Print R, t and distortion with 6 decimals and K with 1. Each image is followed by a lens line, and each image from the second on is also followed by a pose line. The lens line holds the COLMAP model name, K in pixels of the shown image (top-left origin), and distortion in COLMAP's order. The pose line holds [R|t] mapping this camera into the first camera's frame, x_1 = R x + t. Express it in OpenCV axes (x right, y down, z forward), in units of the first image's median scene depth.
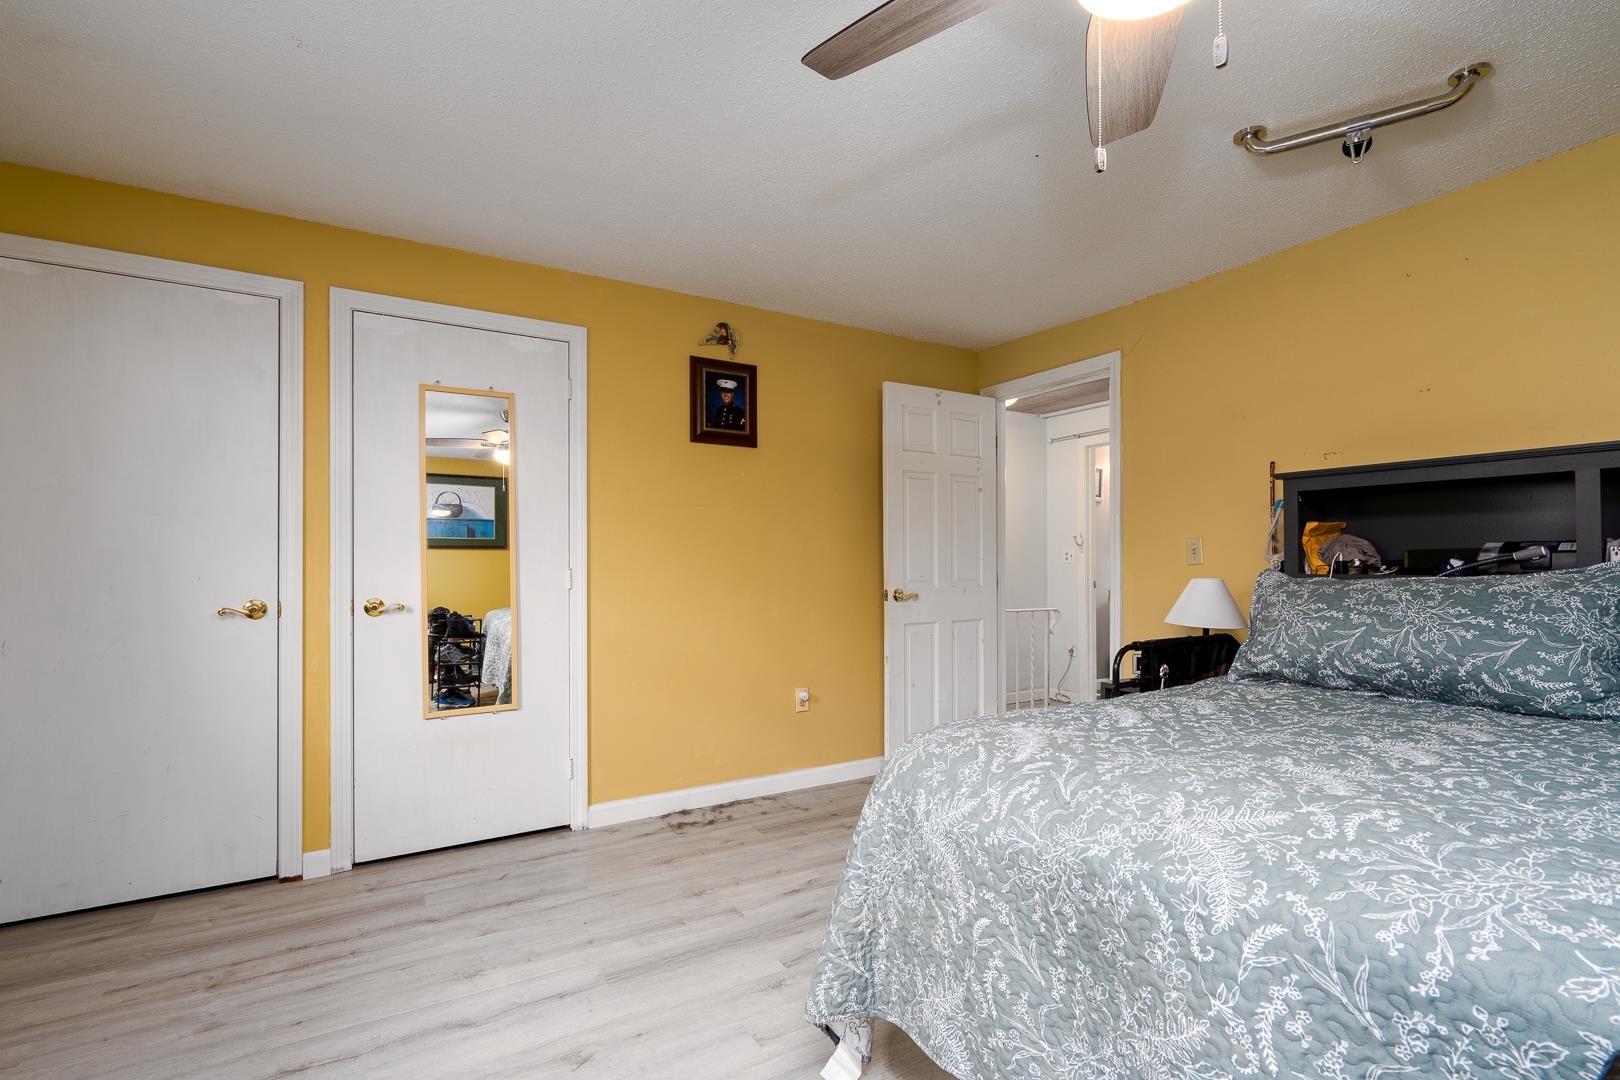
lens RADIAL K [[747.0, 0, 812.6], [0, 747.0, 548.6], [0, 0, 1]] dist [0.001398, -0.000352]
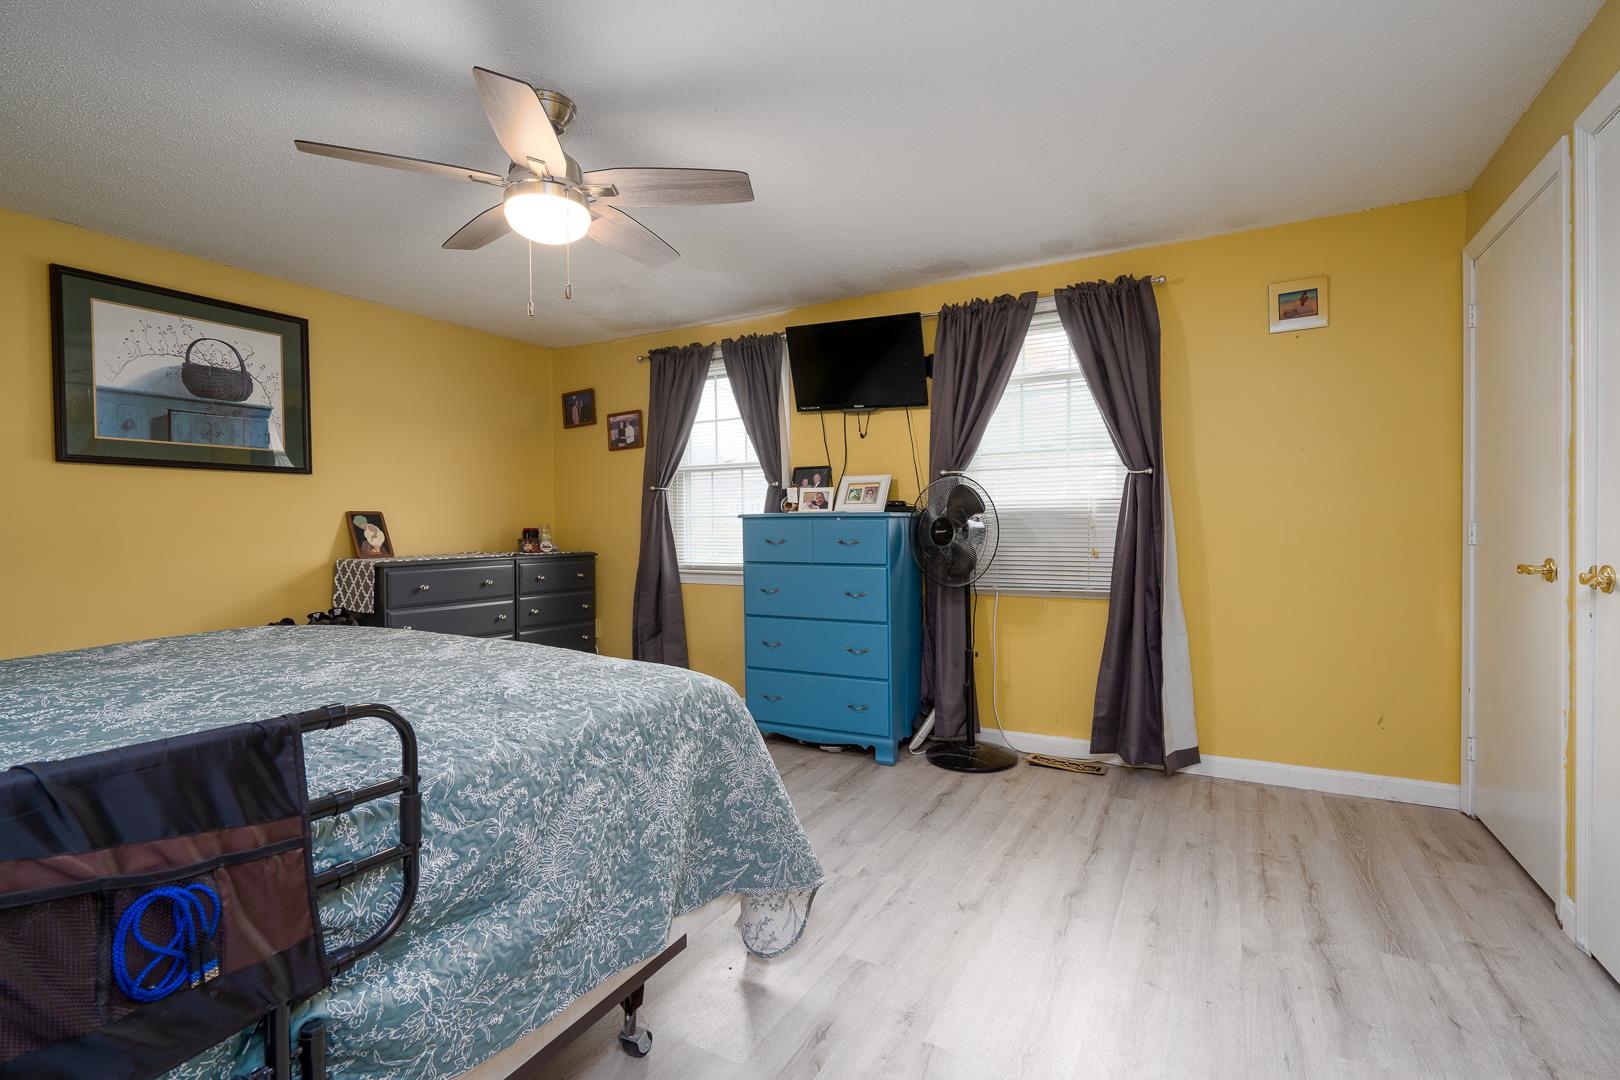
lens RADIAL K [[747.0, 0, 814.4], [0, 747.0, 535.0], [0, 0, 1]] dist [0.001398, -0.000352]
pose [[-0.852445, 0.015716, -0.522580, 0.400108], [0.014790, 0.999873, 0.005945, 0.031691], [0.522607, -0.002661, -0.852569, 1.417868]]
